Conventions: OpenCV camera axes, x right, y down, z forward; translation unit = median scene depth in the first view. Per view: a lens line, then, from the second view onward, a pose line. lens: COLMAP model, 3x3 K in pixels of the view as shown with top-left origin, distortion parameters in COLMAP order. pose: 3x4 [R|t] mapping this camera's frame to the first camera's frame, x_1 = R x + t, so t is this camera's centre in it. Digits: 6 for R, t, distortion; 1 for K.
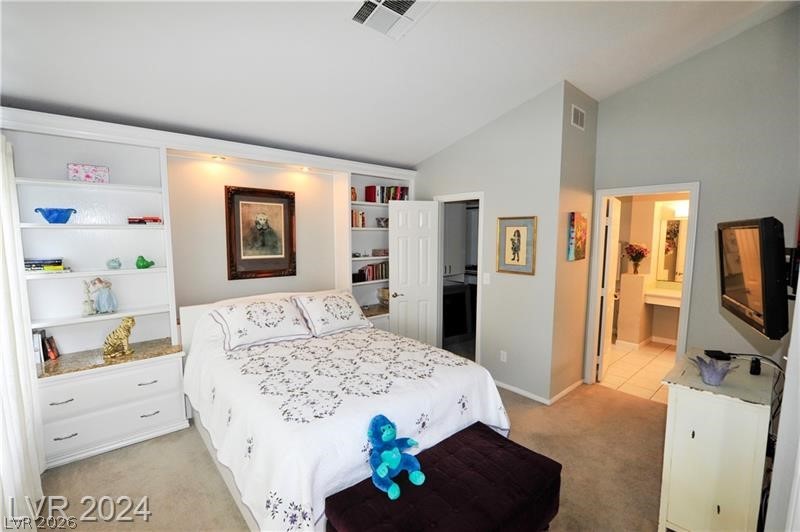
lens RADIAL K [[354.0, 0, 397.0], [0, 354.0, 269.9], [0, 0, 1]] dist [-0.007696, -0.005419]
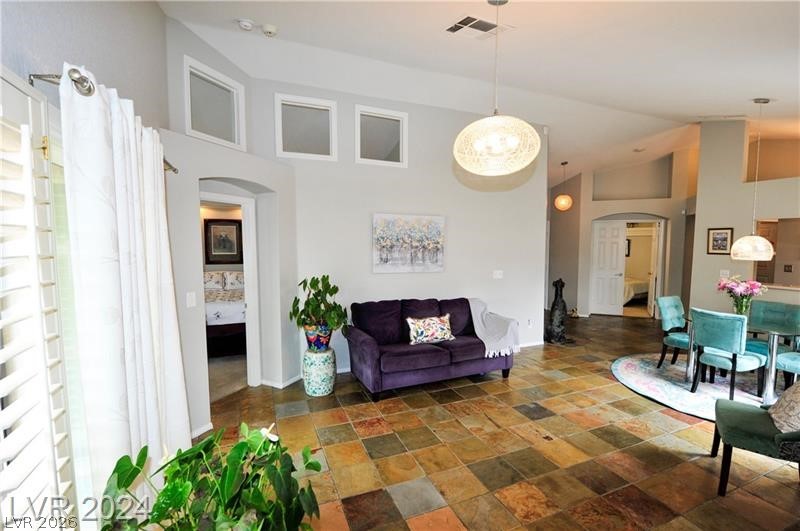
lens RADIAL K [[357.9, 0, 397.9], [0, 357.9, 269.4], [0, 0, 1]] dist [-0.004986, -0.006155]
pose [[0.946906, 0.021901, -0.320764, 1.249319], [-0.030368, 0.999309, -0.021416, 0.069241], [0.320073, 0.030020, 0.946917, -0.601434]]
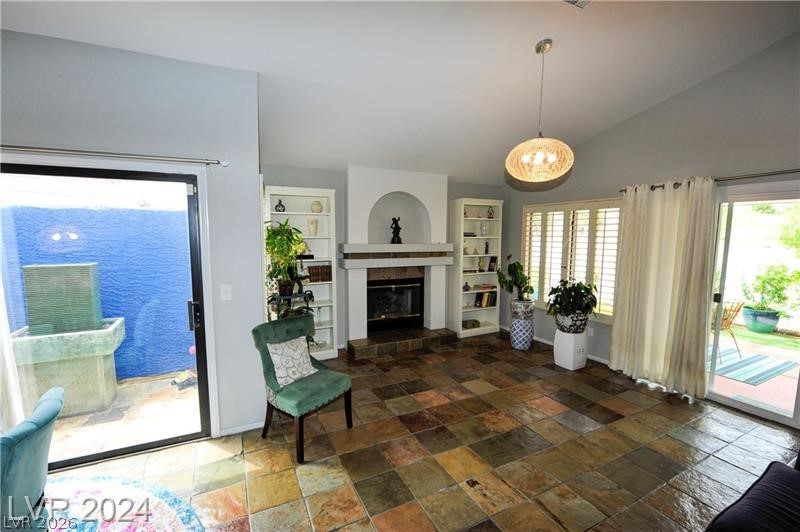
lens RADIAL K [[346.9, 0, 398.7], [0, 346.9, 270.7], [0, 0, 1]] dist [-0.006437, -0.005623]
pose [[-0.968499, -0.036073, 0.246391, 1.311963], [0.016031, 0.978368, 0.206252, -0.081560], [-0.248501, 0.203705, -0.946970, 0.896454]]
